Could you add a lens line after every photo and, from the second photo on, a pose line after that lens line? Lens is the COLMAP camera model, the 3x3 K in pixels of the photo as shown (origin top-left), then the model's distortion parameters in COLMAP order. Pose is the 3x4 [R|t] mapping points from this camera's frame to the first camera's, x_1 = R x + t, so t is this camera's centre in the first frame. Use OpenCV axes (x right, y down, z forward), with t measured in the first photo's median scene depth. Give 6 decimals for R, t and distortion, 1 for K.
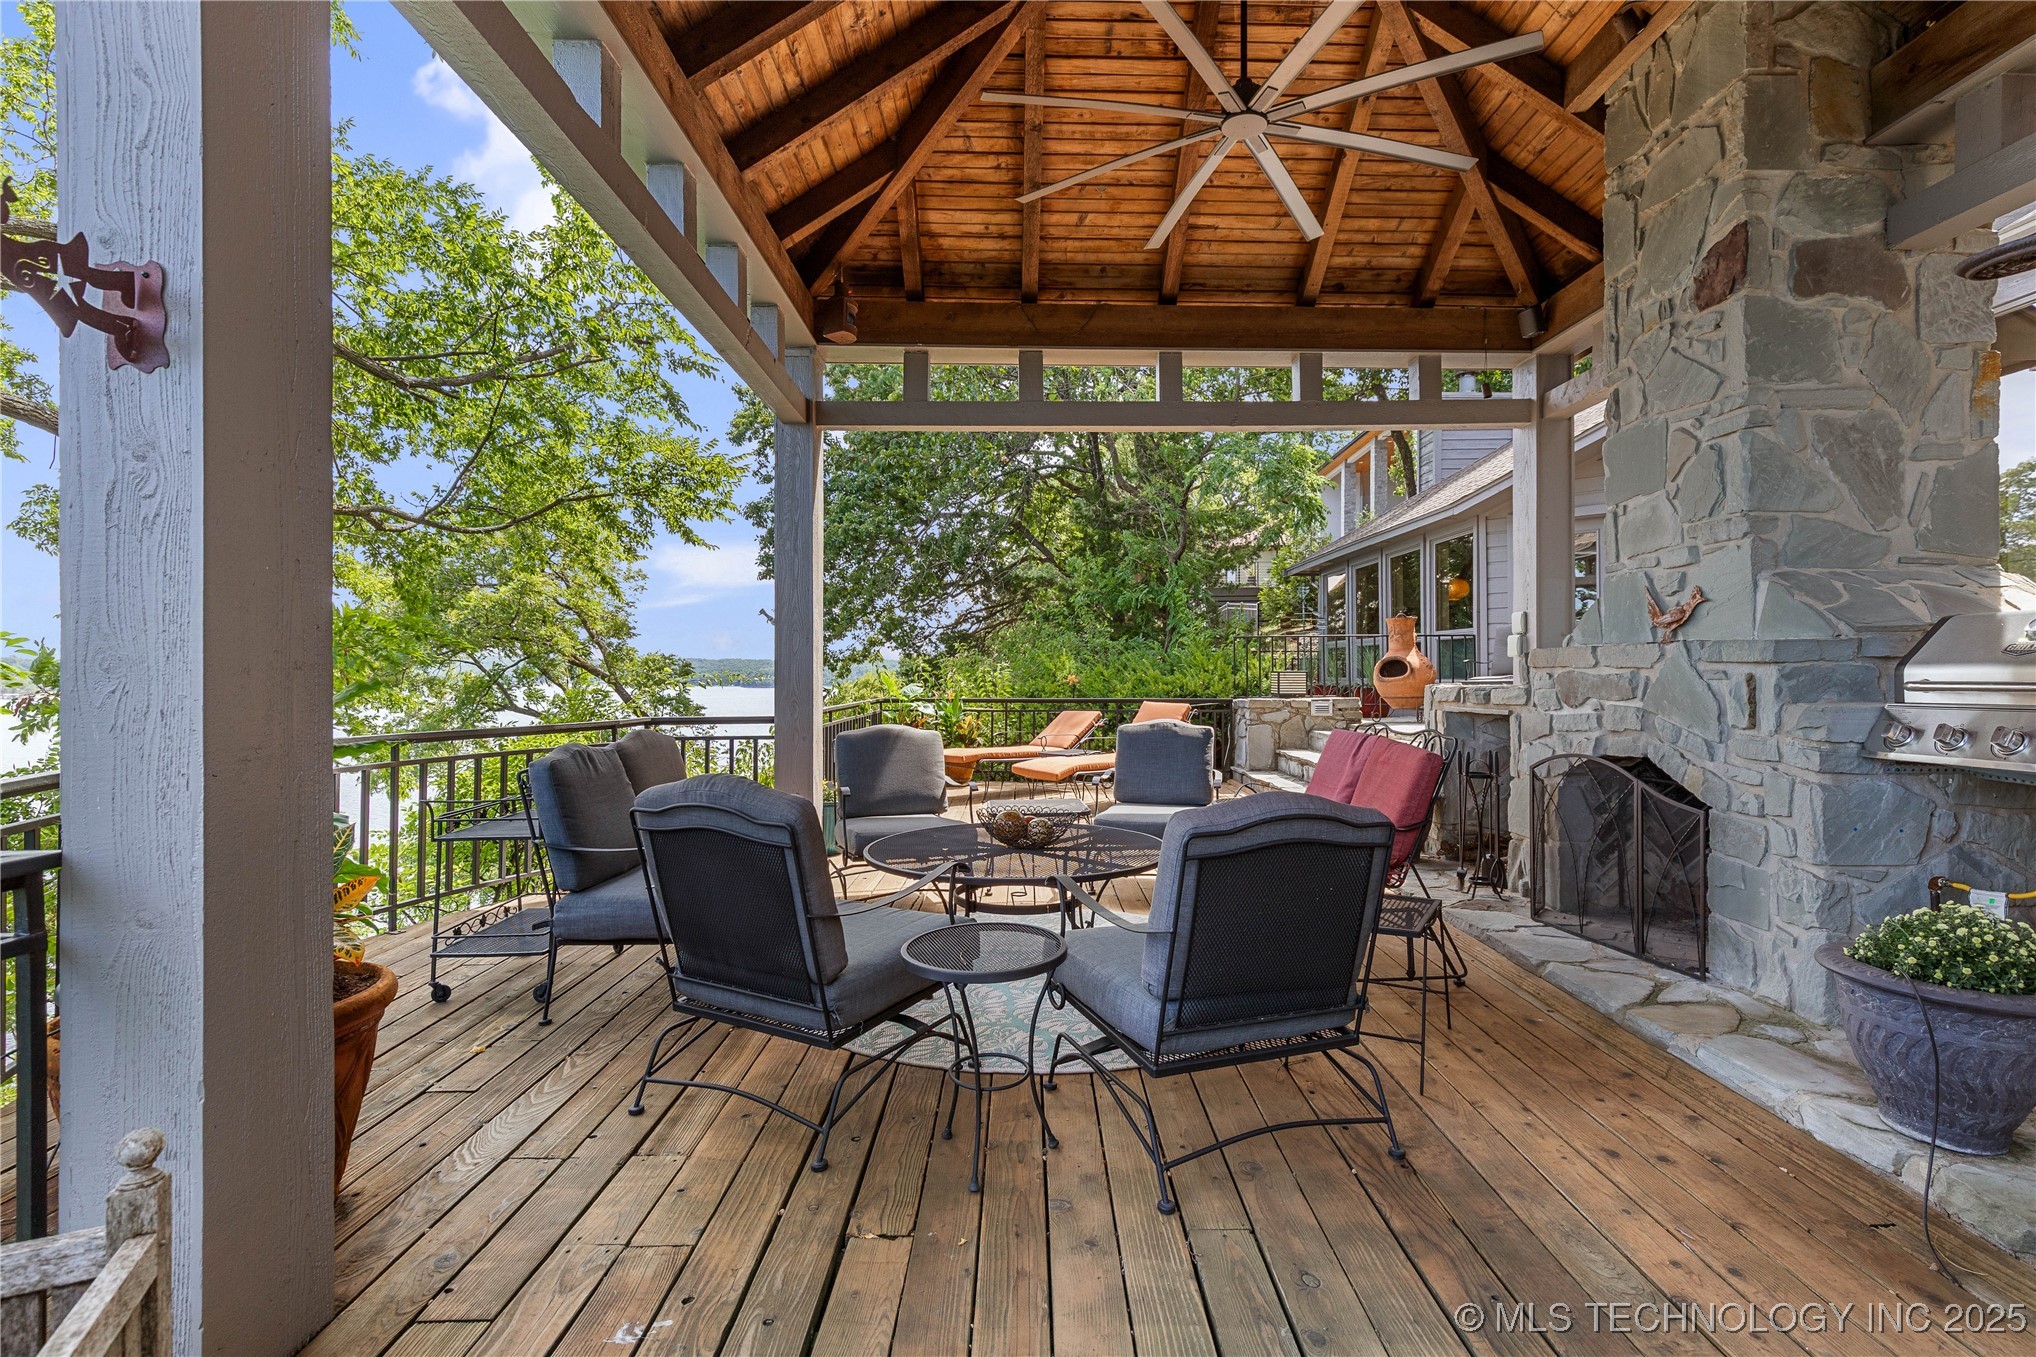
lens RADIAL K [[927.2, 0, 1045.9], [0, 927.2, 688.4], [0, 0, 1]] dist [0.005082, -0.000232]
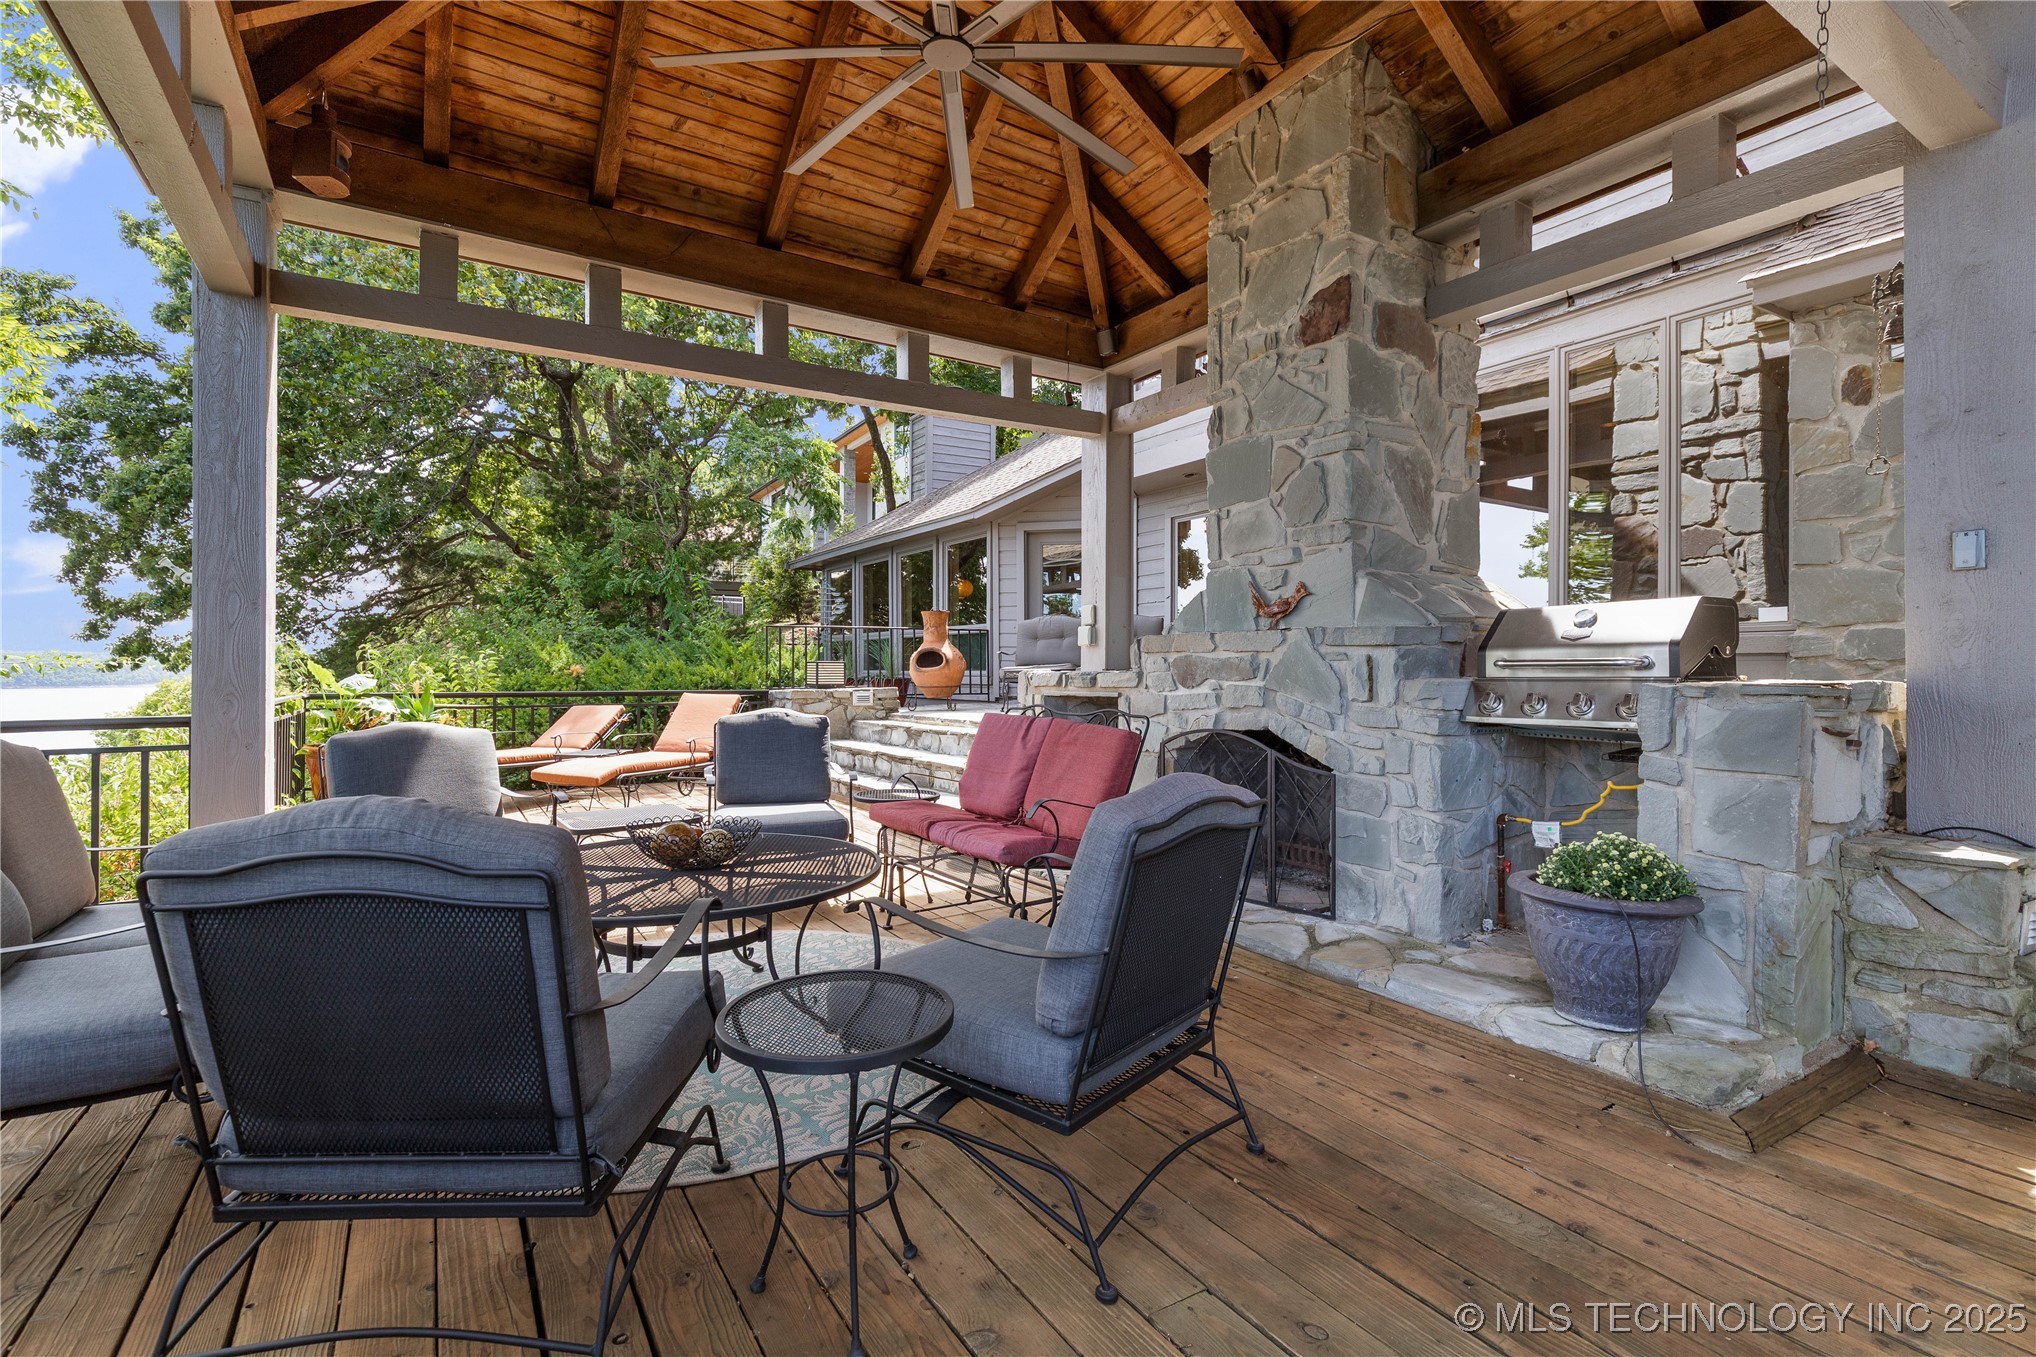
lens RADIAL K [[910.7, 0, 1018.0], [0, 910.7, 678.5], [0, 0, 1]] dist [0.009307, -0.000908]
pose [[0.864874, -0.002614, 0.501981, -0.176193], [0.004927, 0.999982, -0.003281, 0.012994], [-0.501964, 0.005311, 0.864872, 0.182516]]
